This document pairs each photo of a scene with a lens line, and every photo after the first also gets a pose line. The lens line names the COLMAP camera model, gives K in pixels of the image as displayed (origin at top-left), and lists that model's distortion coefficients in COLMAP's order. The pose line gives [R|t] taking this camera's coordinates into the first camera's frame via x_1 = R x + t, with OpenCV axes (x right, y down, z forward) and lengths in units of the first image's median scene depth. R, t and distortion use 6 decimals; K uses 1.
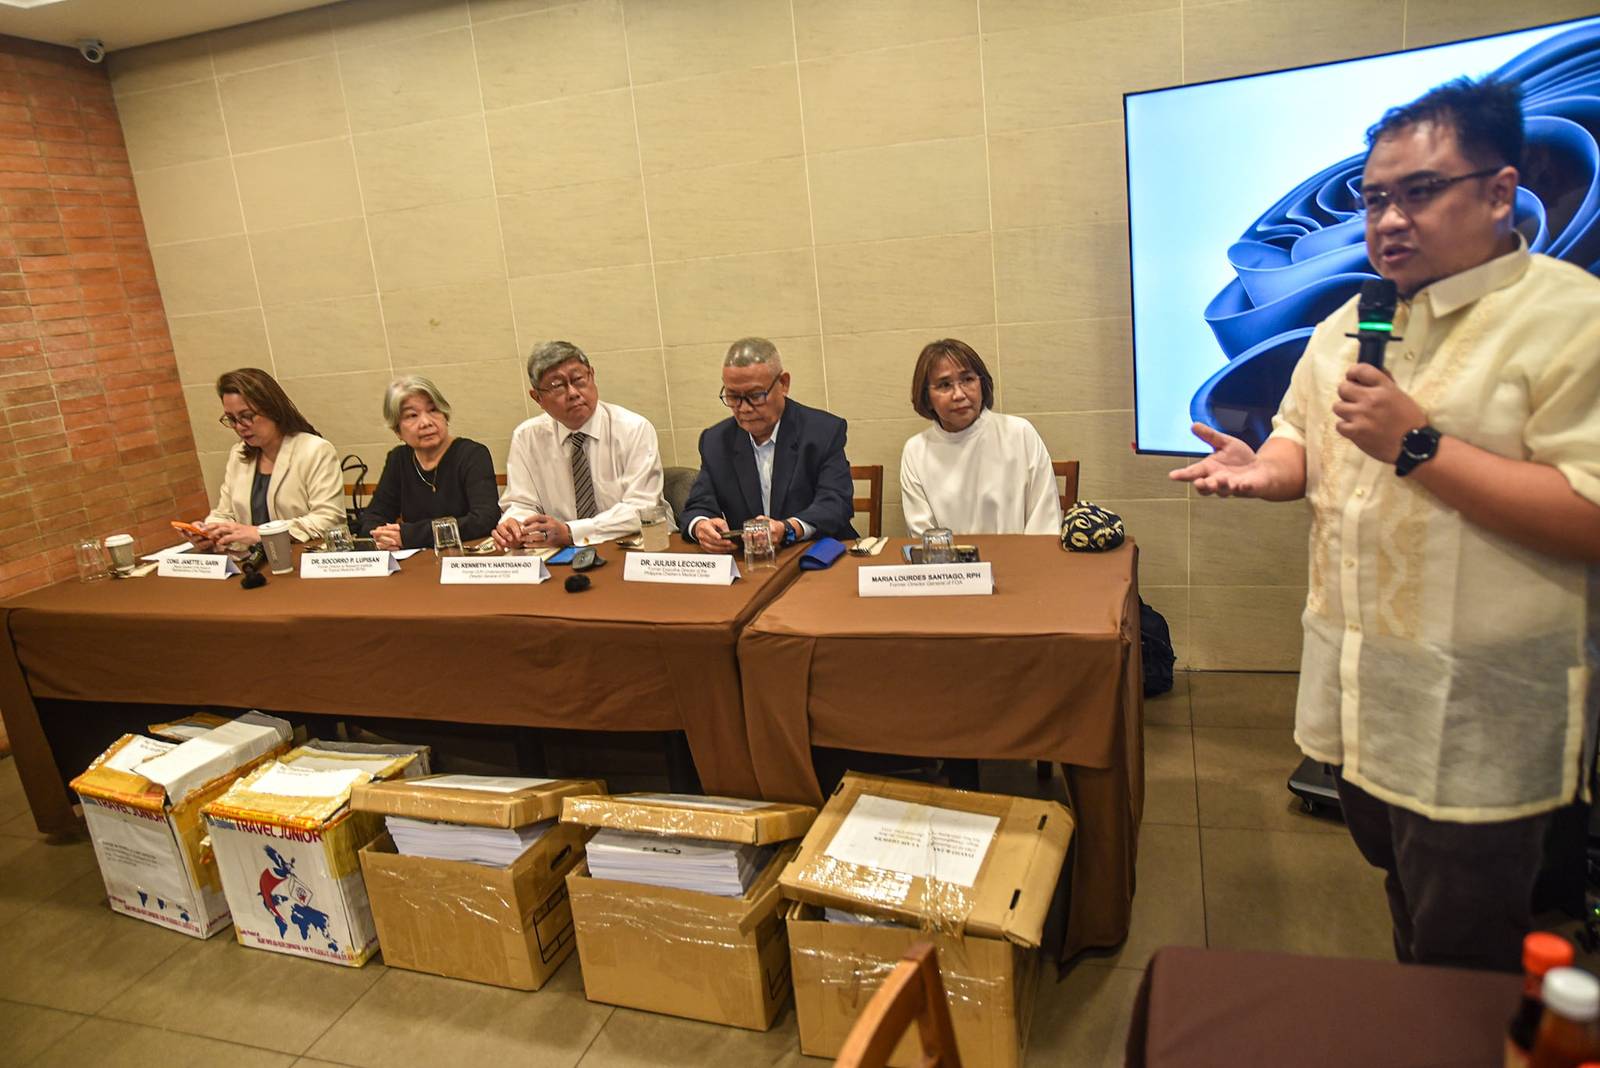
lens RADIAL K [[1134.4, 0, 800.0], [0, 1134.4, 534.0], [0, 0, 1]] dist [-0.103219, 0.082183]
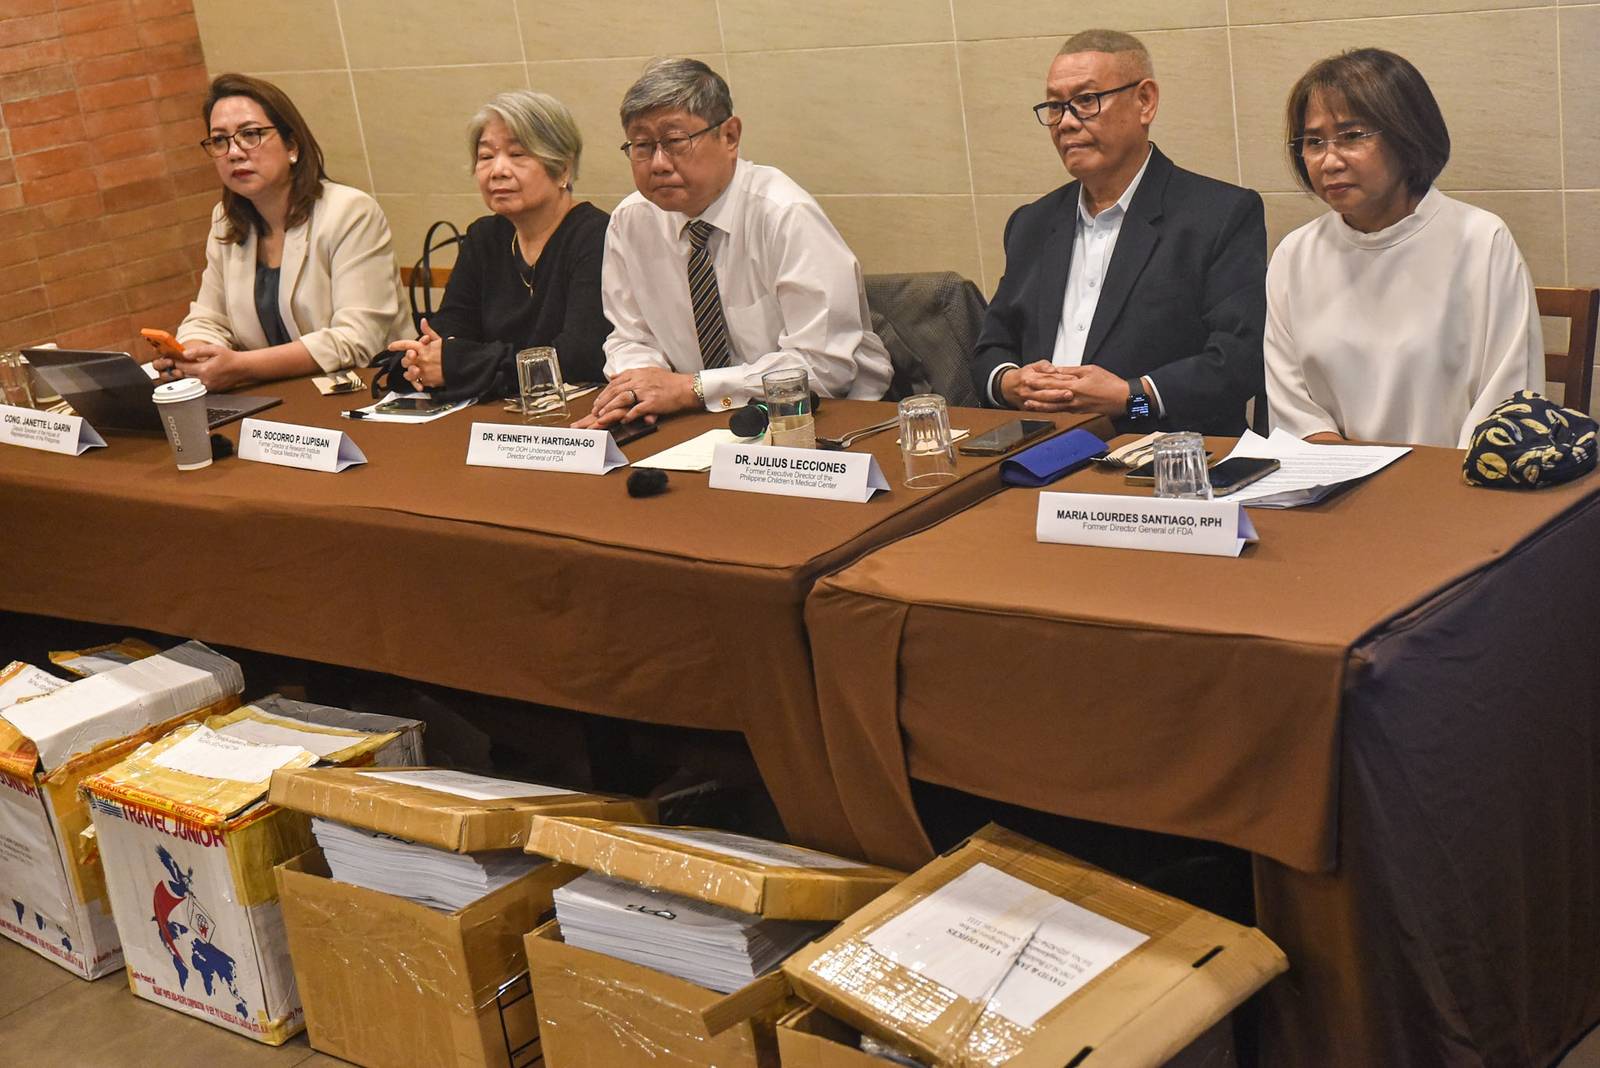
lens RADIAL K [[2575.1, 0, 800.0], [0, 2575.1, 534.0], [0, 0, 1]] dist [0.160309, -0.041772]
pose [[0.929569, 0.077810, -0.360344, 0.420368], [-0.046044, 0.994323, 0.095927, -0.071832], [0.365762, -0.072579, 0.927874, -0.294595]]
